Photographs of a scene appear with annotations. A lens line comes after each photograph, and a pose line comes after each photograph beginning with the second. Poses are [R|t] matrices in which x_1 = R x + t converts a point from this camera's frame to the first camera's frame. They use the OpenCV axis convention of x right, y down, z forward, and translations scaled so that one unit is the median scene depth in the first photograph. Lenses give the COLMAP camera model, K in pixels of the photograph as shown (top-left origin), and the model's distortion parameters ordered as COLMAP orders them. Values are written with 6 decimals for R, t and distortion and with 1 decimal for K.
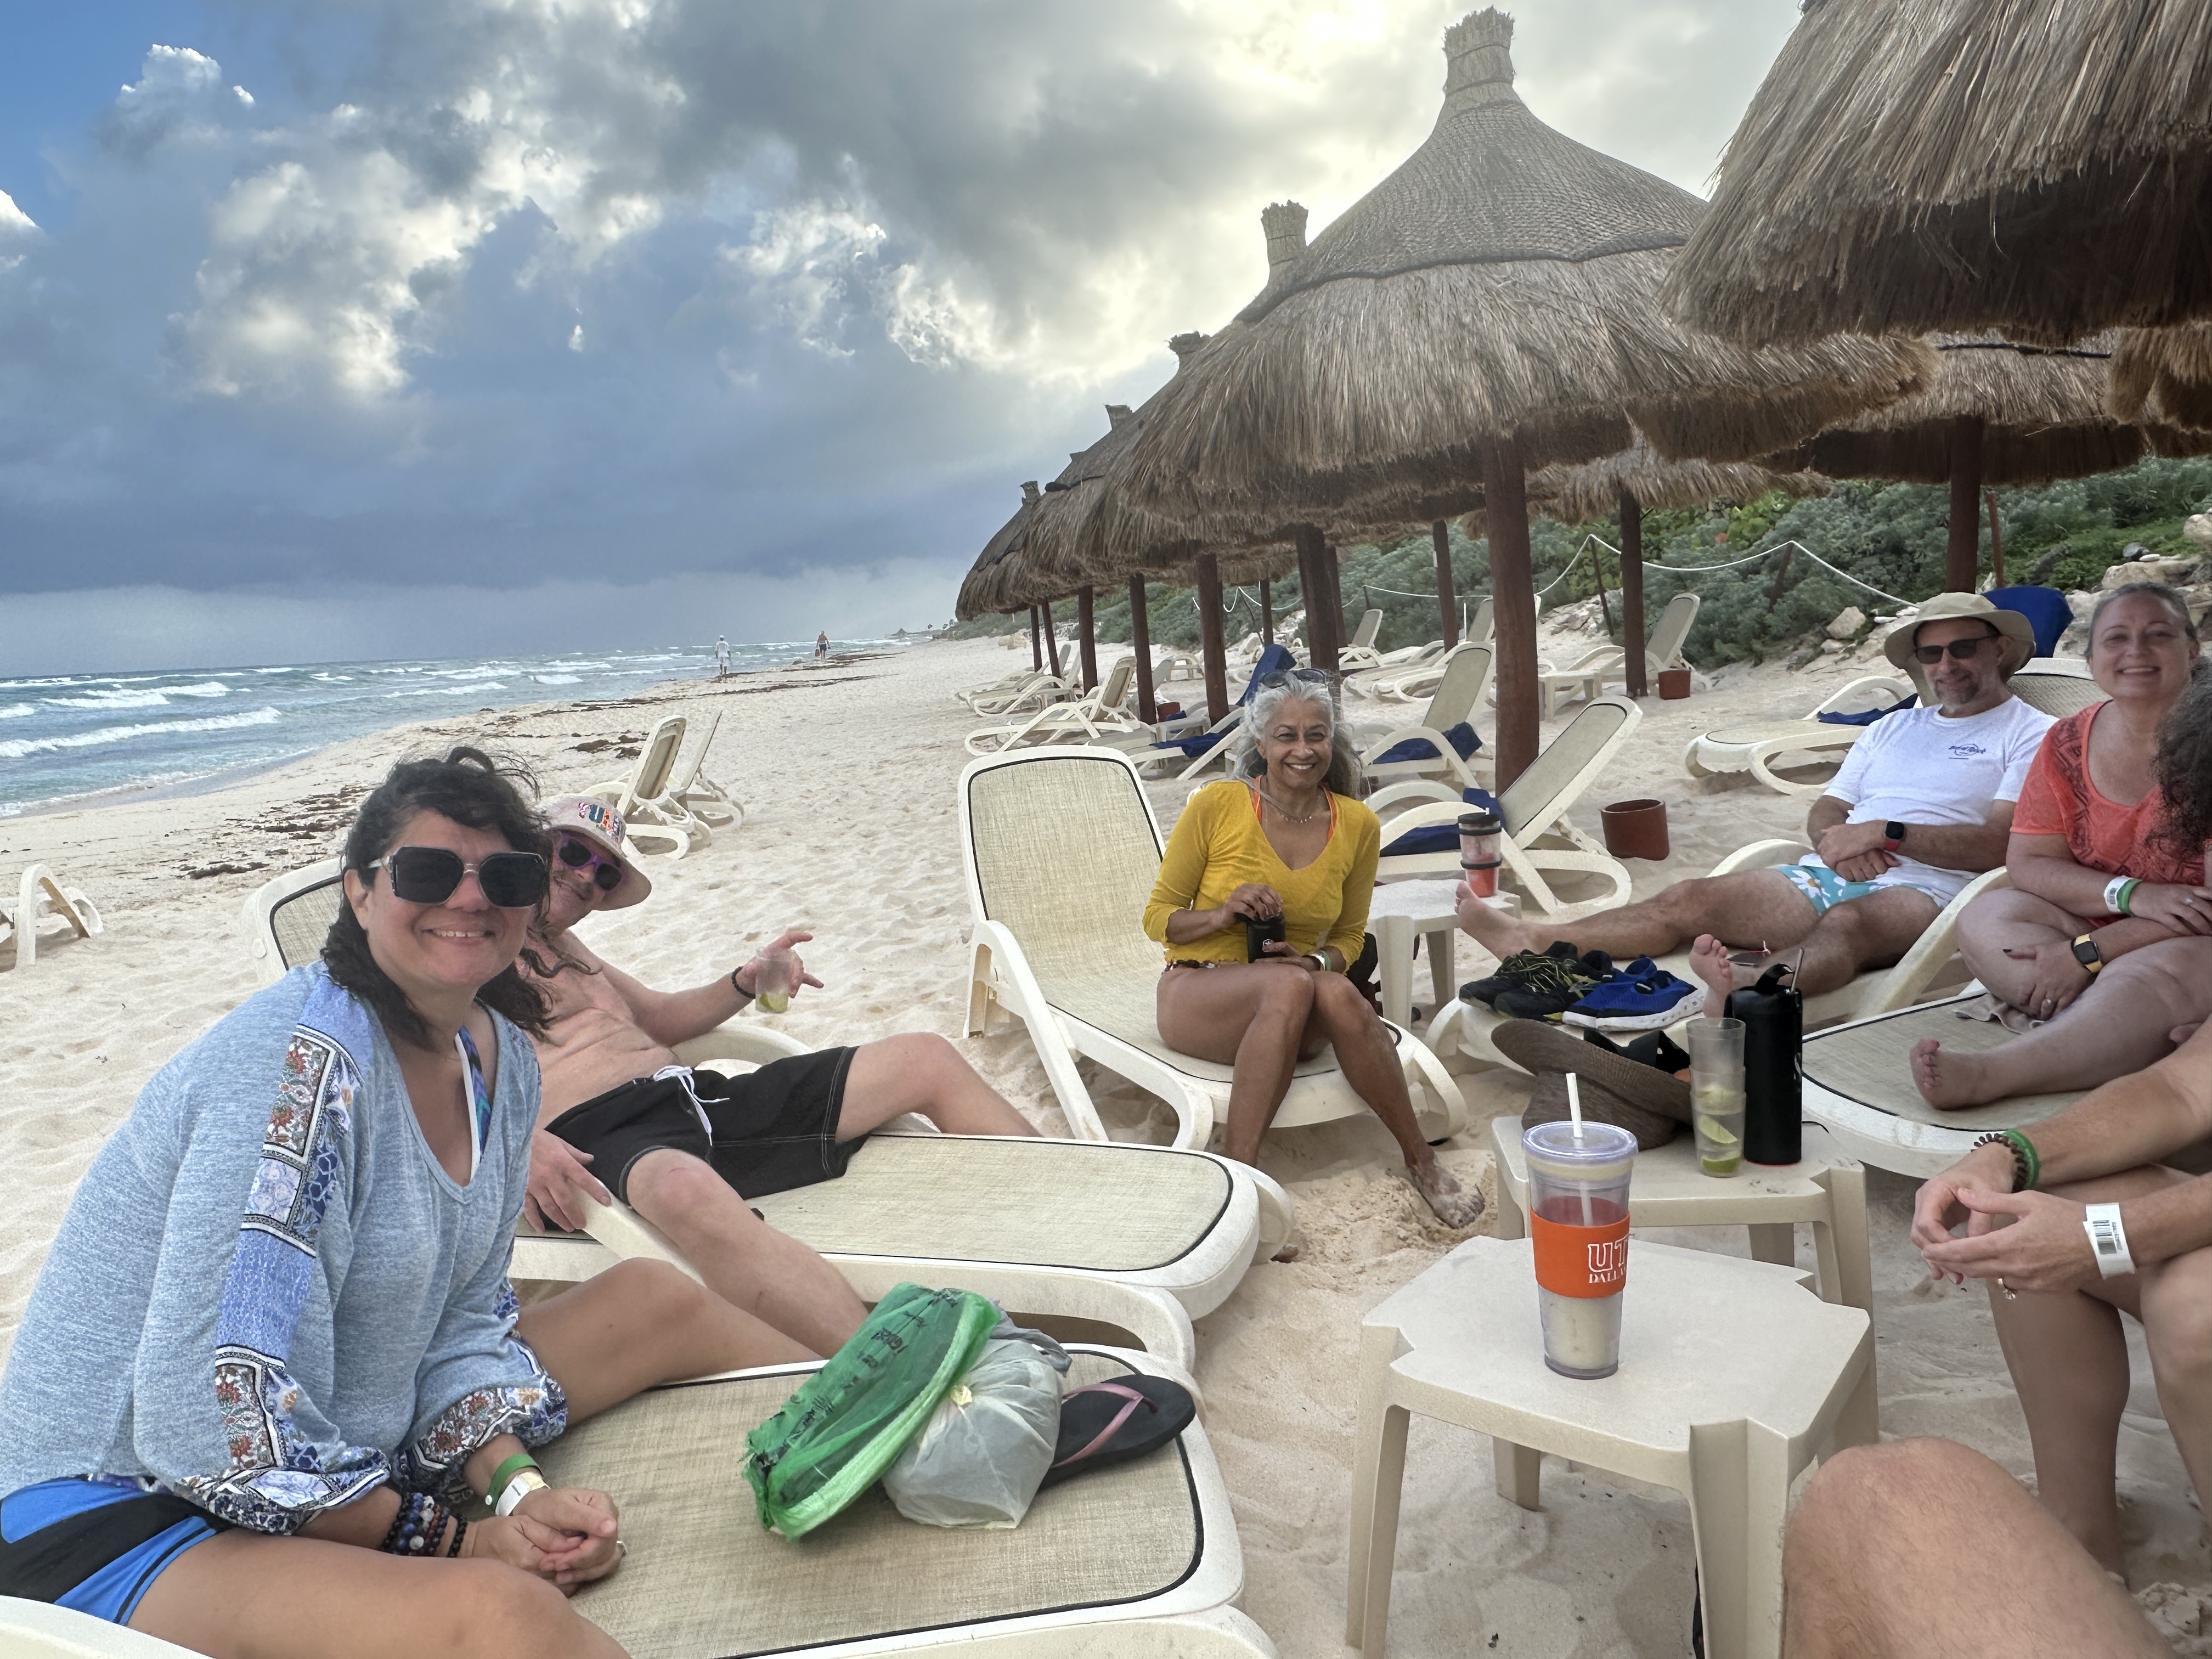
lens RADIAL K [[1558.8, 0, 1118.5], [0, 1558.8, 871.5], [0, 0, 1]] dist [0.002629, 0.000206]
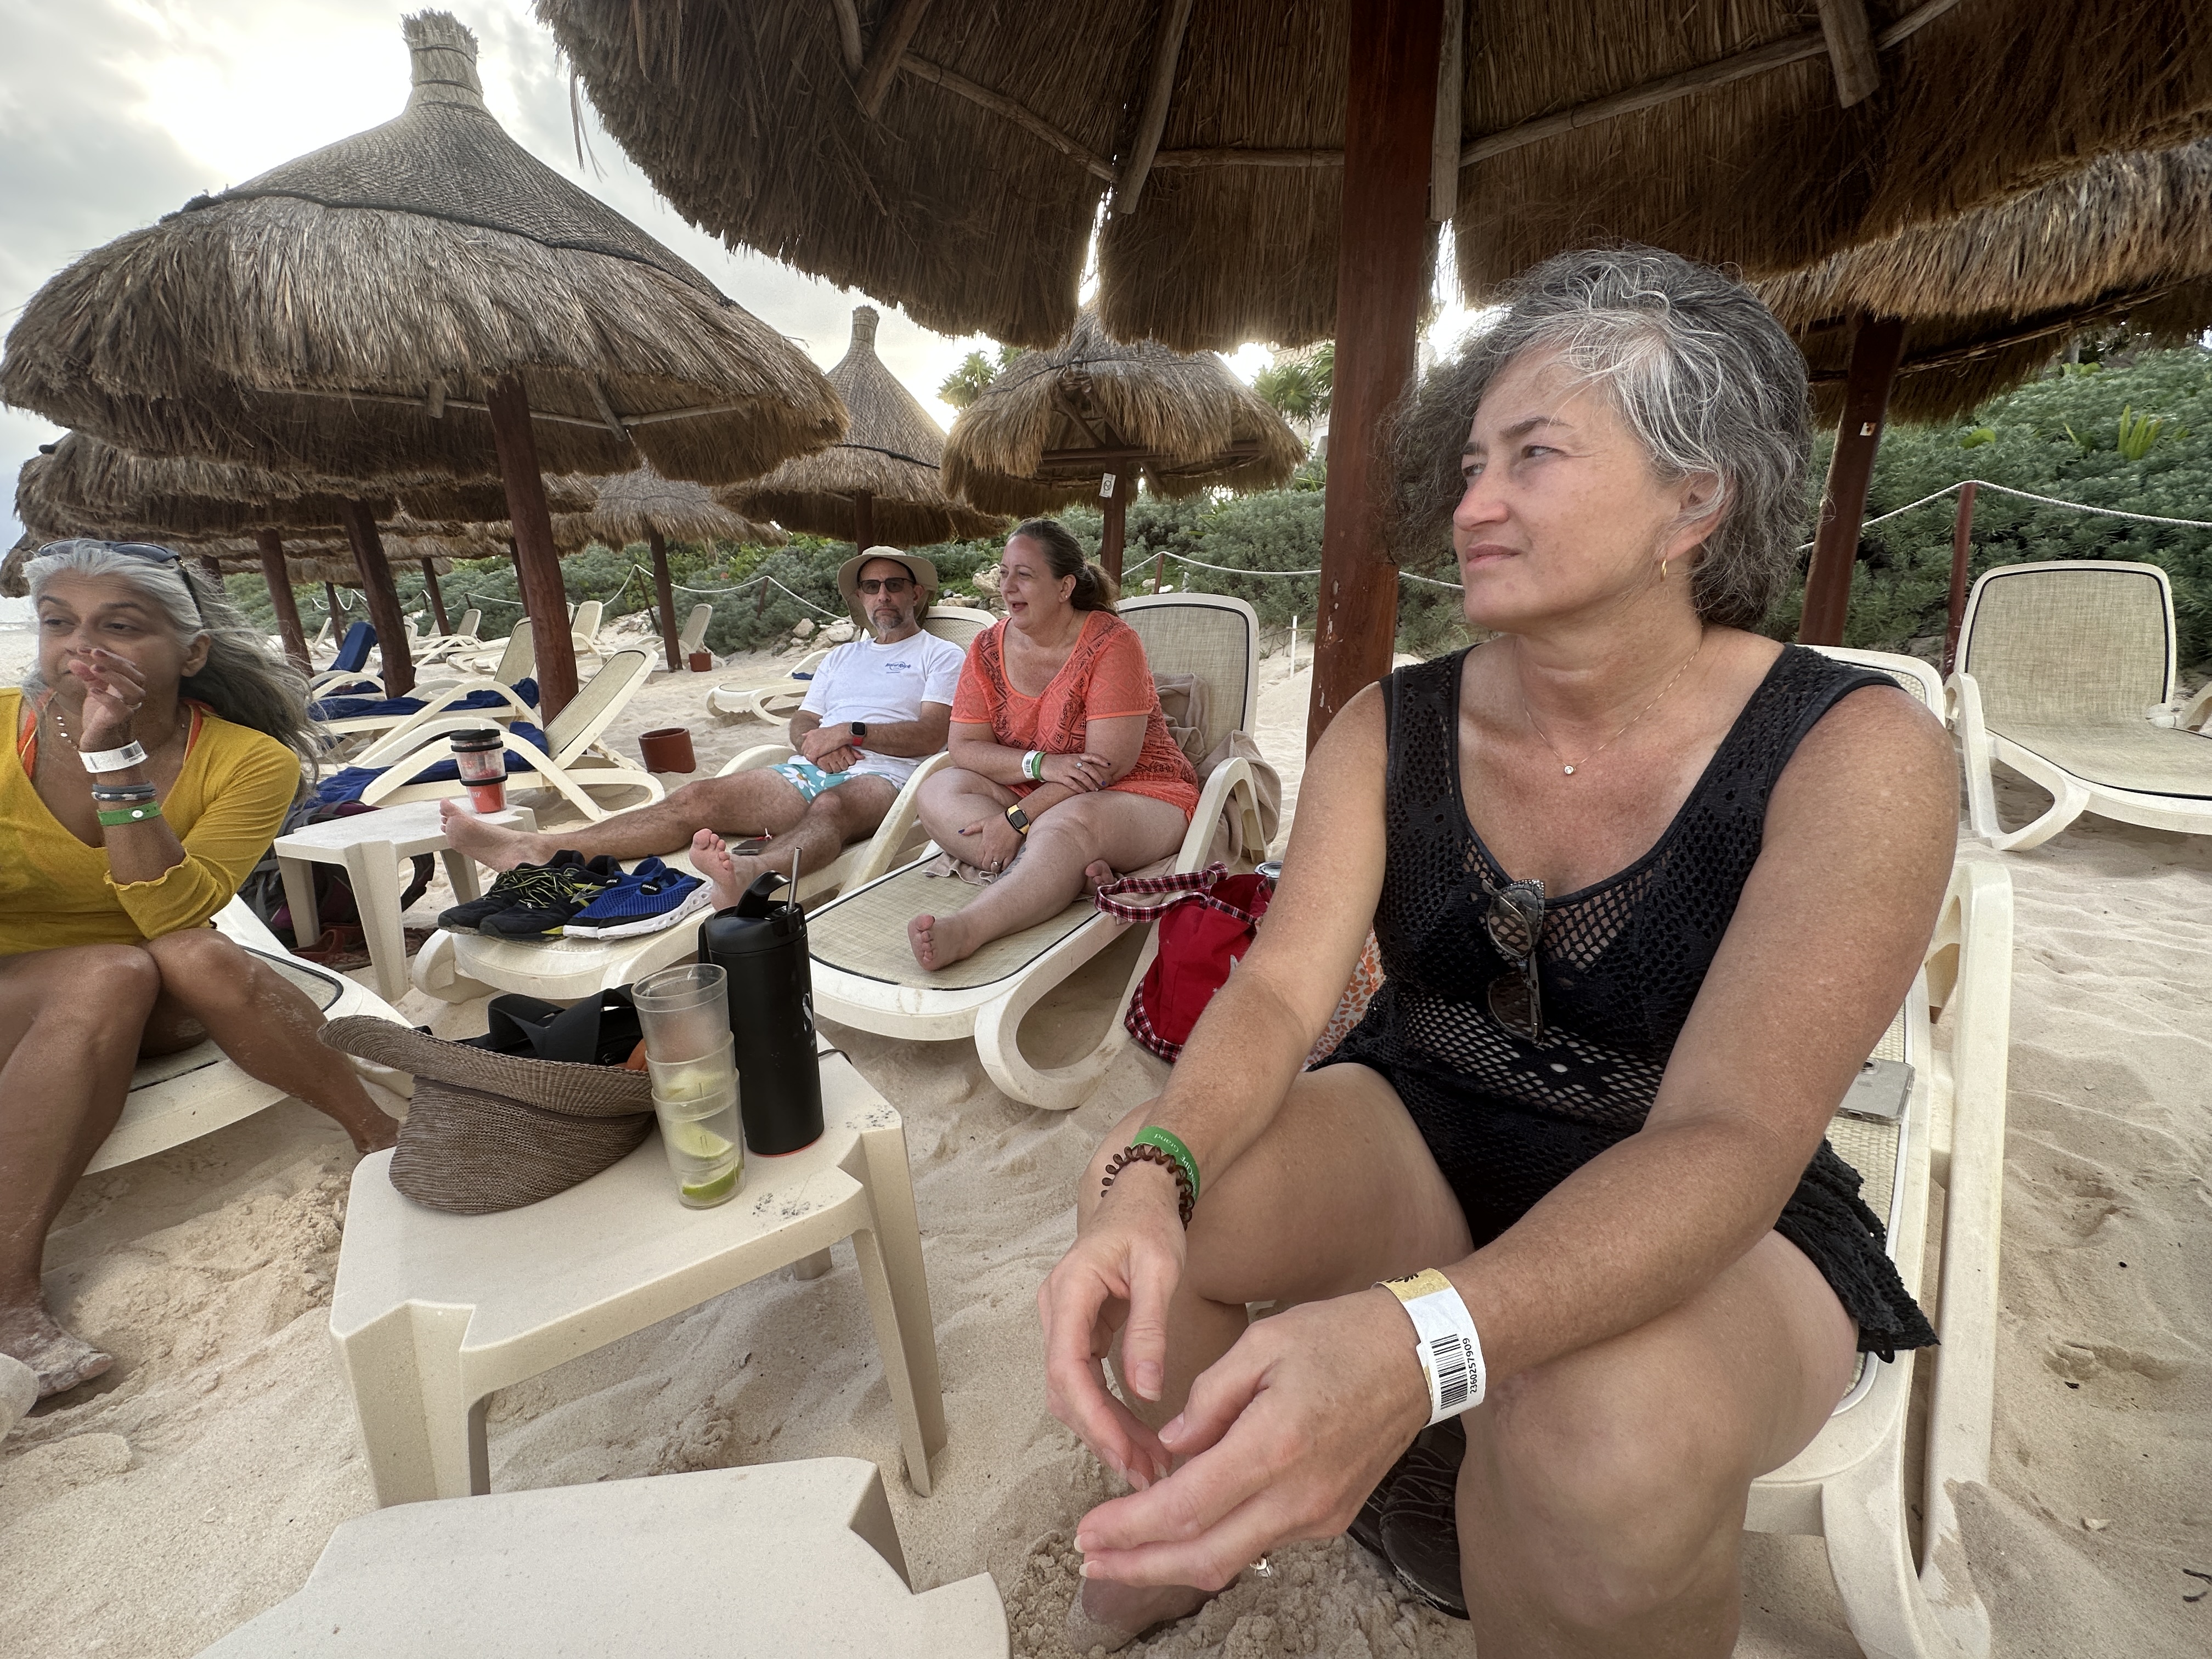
lens RADIAL K [[888.4, 0, 1102.5], [0, 888.4, 817.3], [0, 0, 1]] dist [-0.007442, -0.000045]
pose [[0.729916, -0.096325, 0.676716, 0.145875], [0.070974, 0.995350, 0.065126, 0.010607], [-0.679842, 0.000493, 0.733358, 0.332277]]
